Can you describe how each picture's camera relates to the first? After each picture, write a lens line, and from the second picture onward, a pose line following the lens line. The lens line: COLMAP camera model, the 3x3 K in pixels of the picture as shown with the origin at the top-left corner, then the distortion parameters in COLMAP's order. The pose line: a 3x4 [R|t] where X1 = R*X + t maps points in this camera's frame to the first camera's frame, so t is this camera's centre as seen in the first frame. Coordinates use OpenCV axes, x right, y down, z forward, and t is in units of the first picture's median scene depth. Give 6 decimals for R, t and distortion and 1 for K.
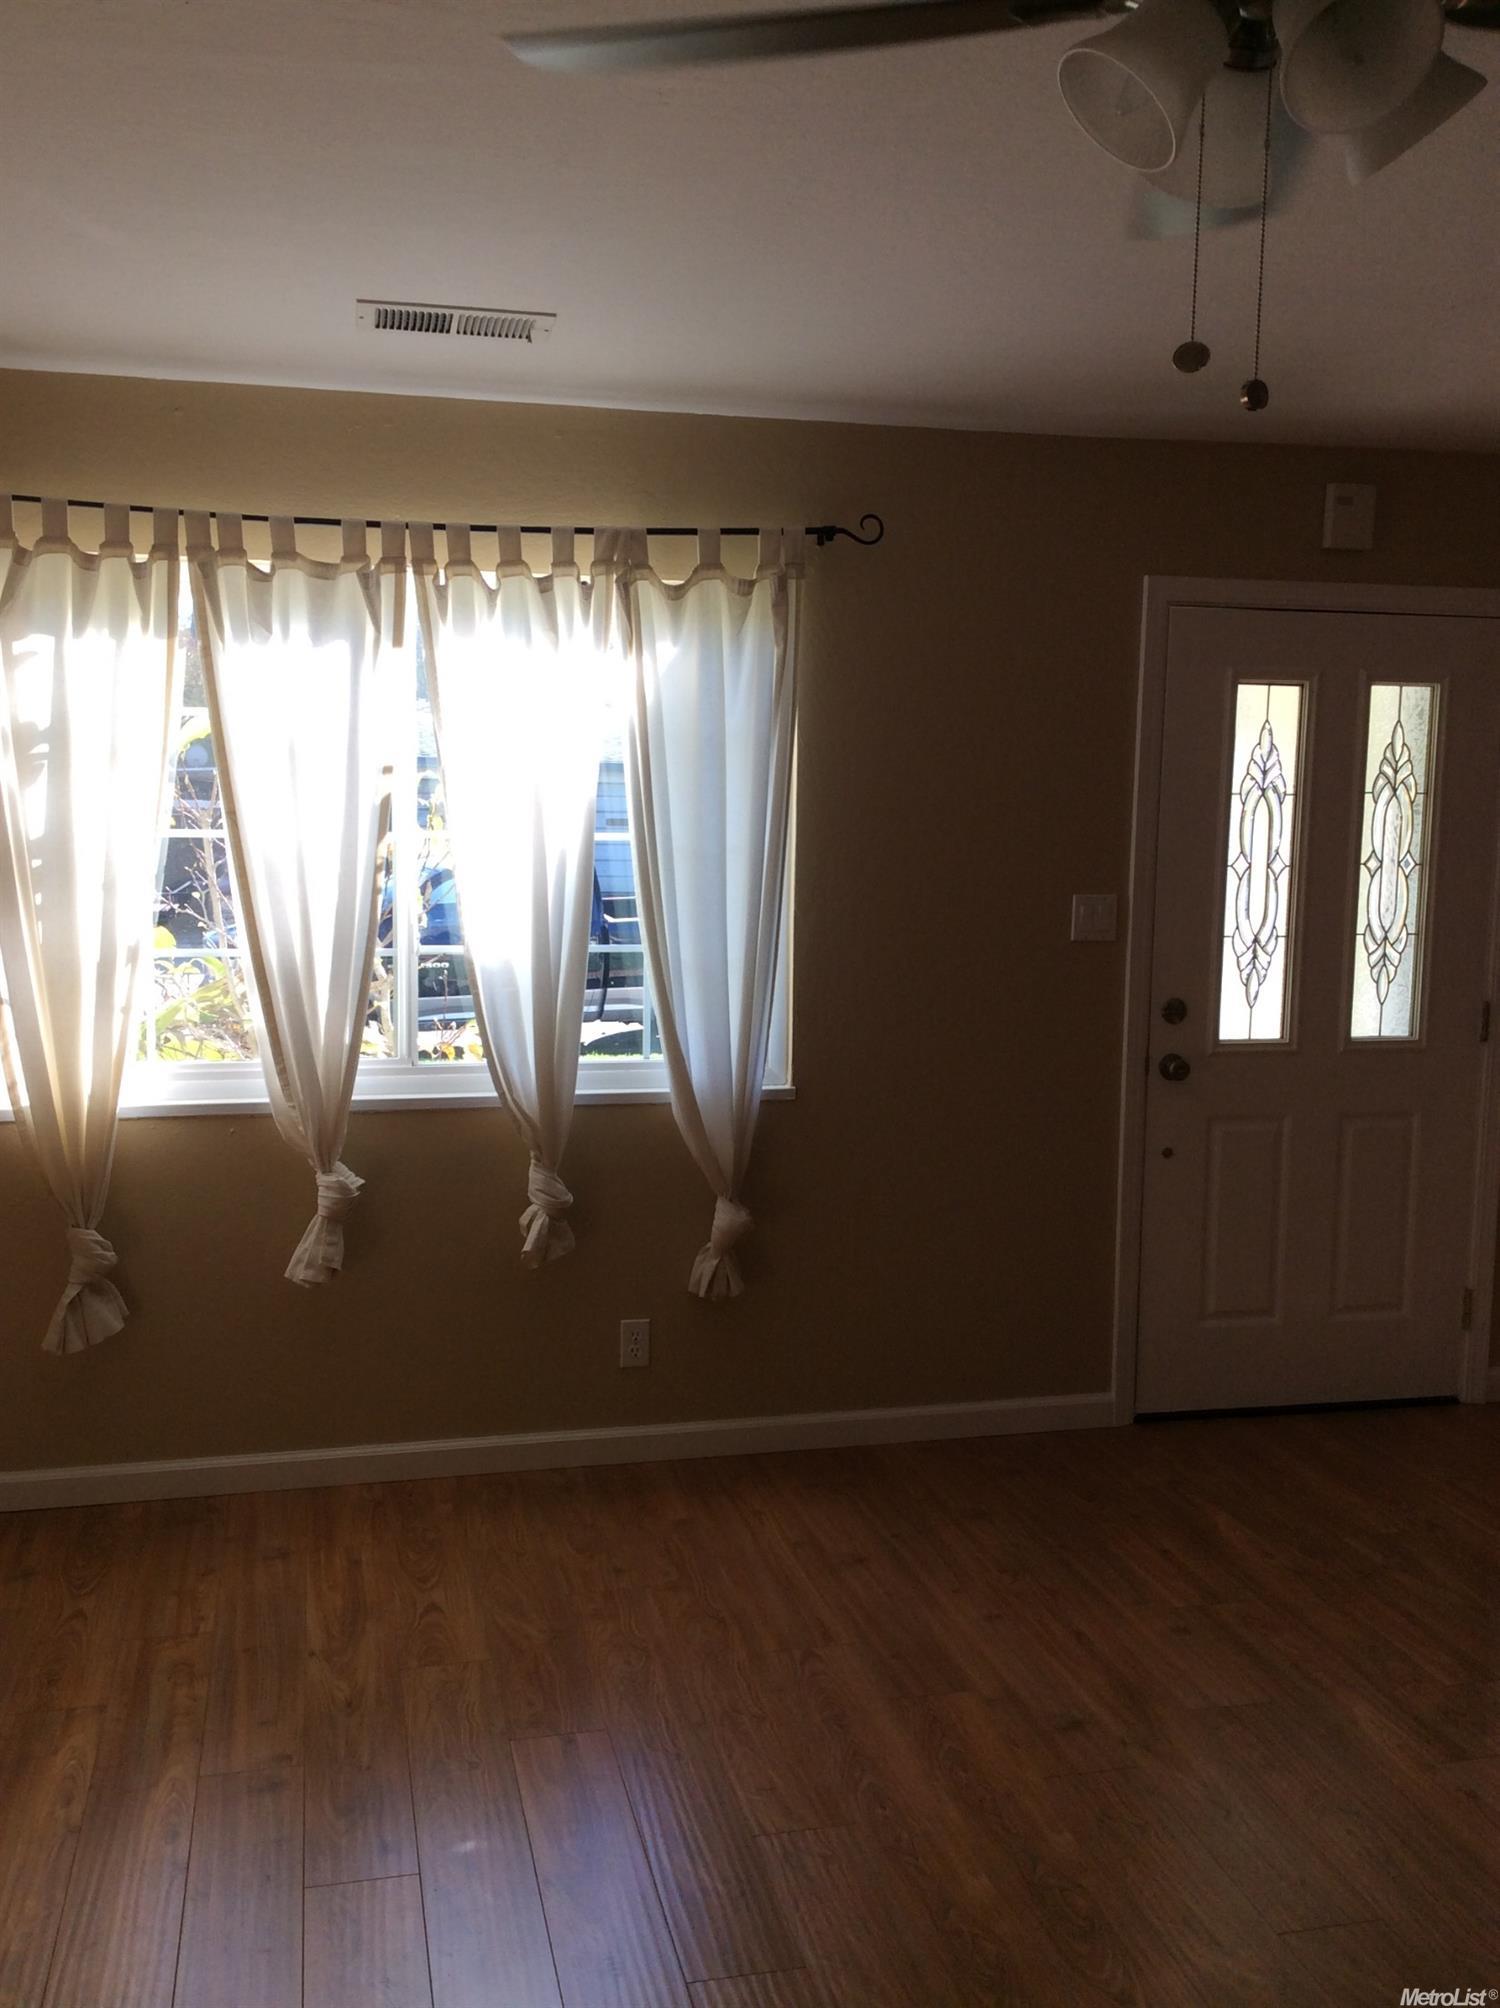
lens RADIAL K [[1892.7, 0, 708.7], [0, 1892.7, 1007.9], [0, 0, 1]] dist [0.089841, 0.000000]
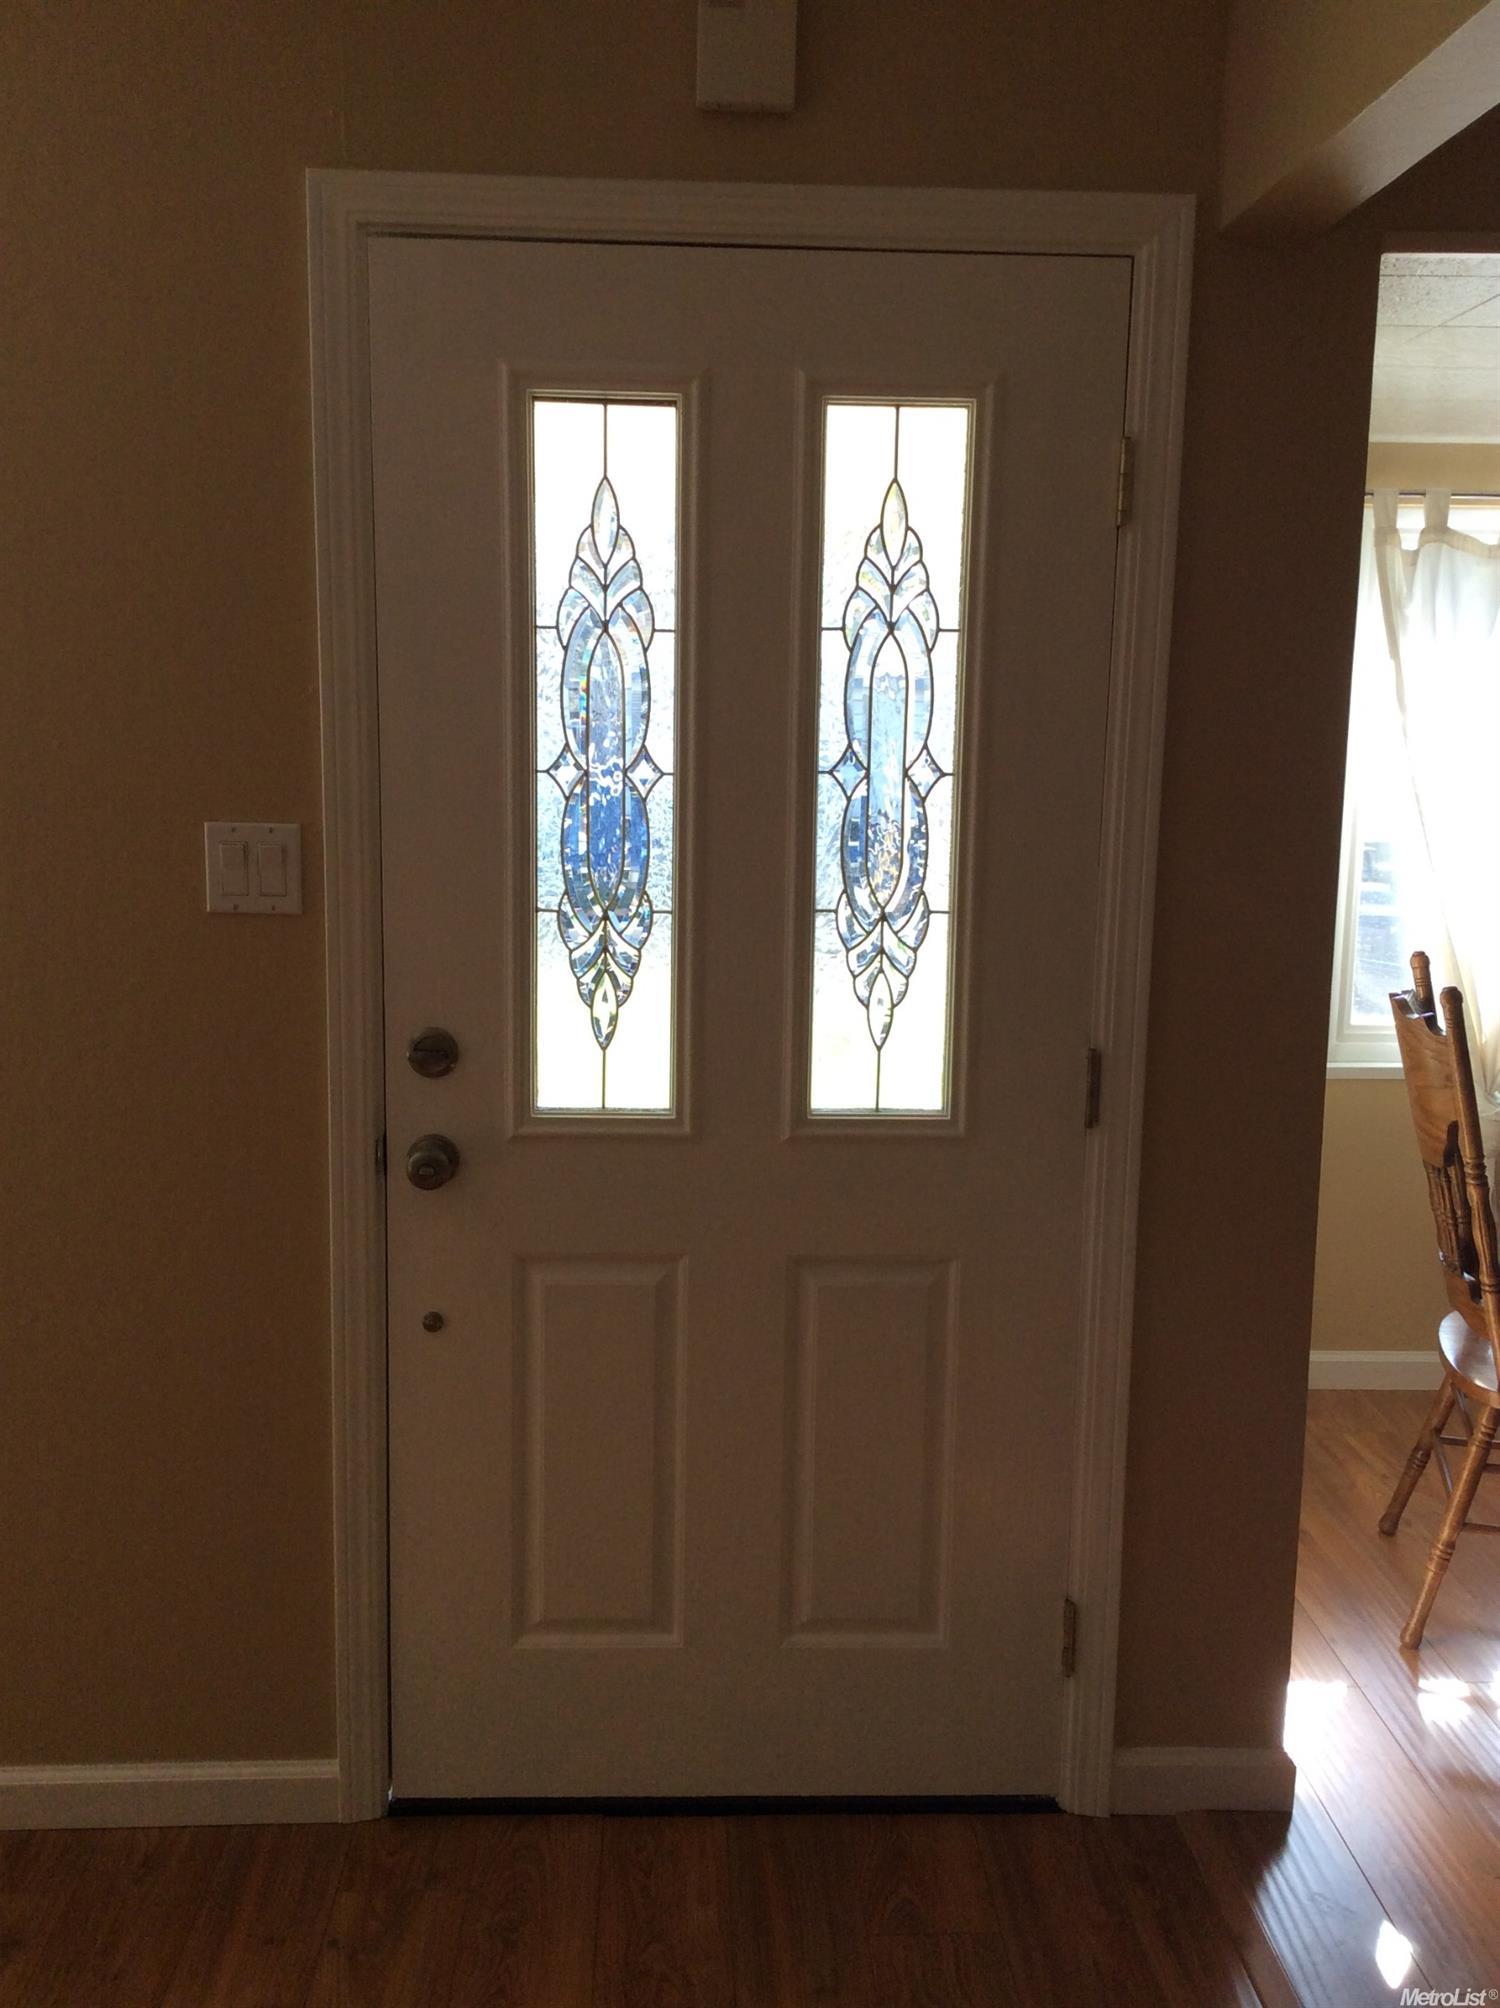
lens RADIAL K [[1892.7, 0, 758.7], [0, 1892.7, 993.8], [0, 0, 1]] dist [0.089841, 0.000000]
pose [[0.979755, 0.035954, -0.196943, 0.433262], [-0.026792, 0.998440, 0.048990, -0.041816], [0.198398, -0.042721, 0.979190, 0.516964]]
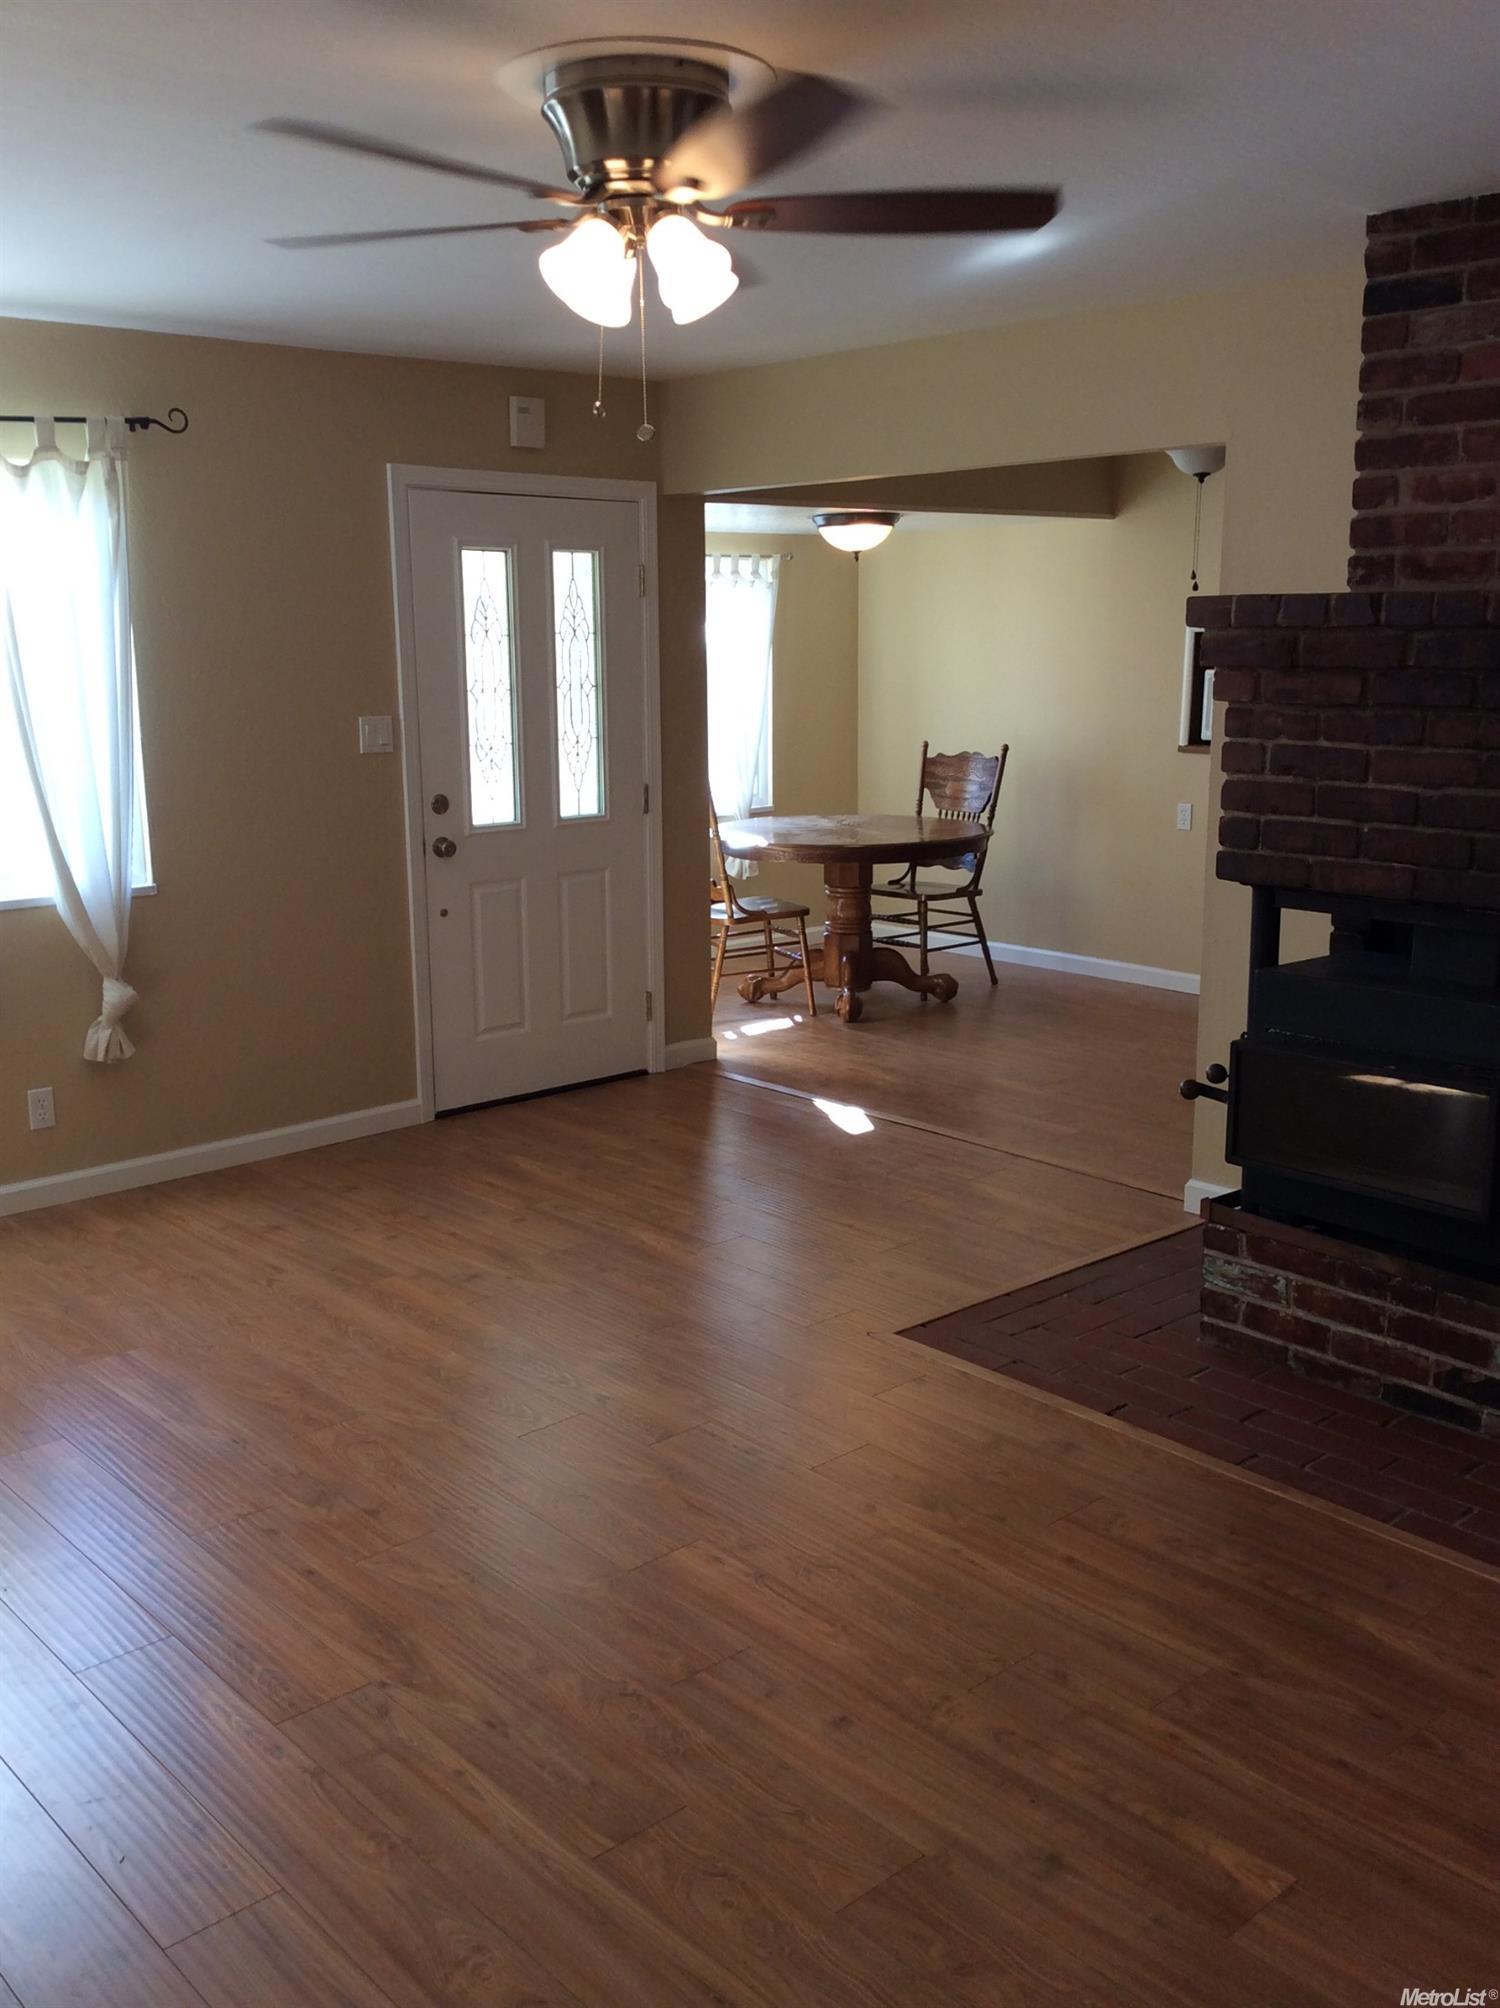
lens RADIAL K [[1892.7, 0, 722.2], [0, 1892.7, 1014.1], [0, 0, 1]] dist [0.089841, 0.000000]
pose [[0.884272, -0.117127, 0.452044, -0.193453], [0.077565, 0.991426, 0.105155, 0.022850], [-0.460485, -0.057923, 0.885776, -0.260441]]
